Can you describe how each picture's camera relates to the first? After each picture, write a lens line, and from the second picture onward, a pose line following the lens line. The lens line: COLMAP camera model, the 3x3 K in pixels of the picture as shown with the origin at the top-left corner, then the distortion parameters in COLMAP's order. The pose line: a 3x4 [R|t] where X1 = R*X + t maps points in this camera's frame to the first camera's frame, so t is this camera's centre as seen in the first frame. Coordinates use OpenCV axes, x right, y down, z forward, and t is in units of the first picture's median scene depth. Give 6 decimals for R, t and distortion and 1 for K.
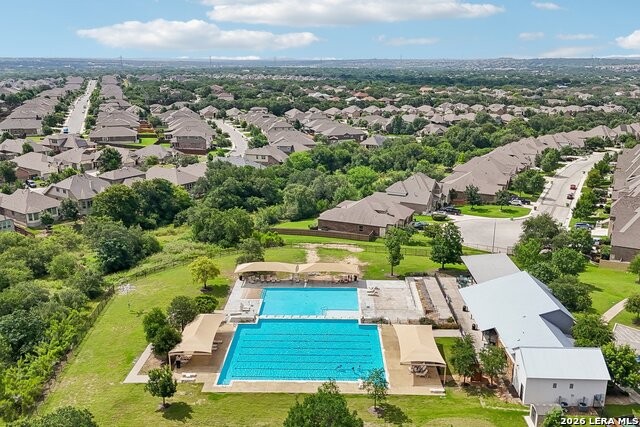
lens RADIAL K [[555.6, 0, 333.4], [0, 555.6, 214.1], [0, 0, 1]] dist [0.047557, -0.005483]
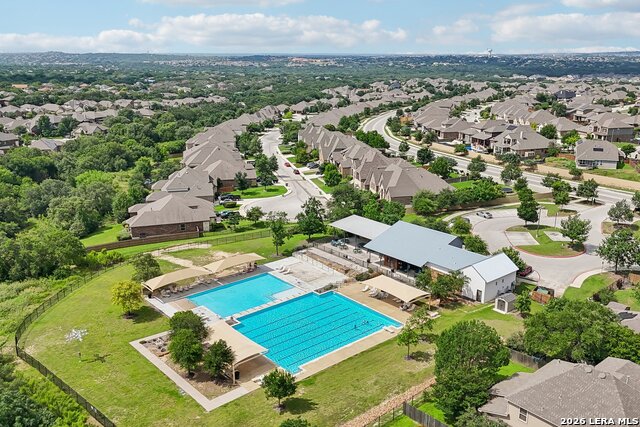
lens RADIAL K [[555.6, 0, 333.4], [0, 555.6, 214.1], [0, 0, 1]] dist [0.047557, -0.005483]
pose [[0.744519, -0.182514, 0.642169, -0.368040], [0.176872, 0.981457, 0.073882, -0.021467], [-0.643745, 0.058576, 0.762995, 0.079303]]
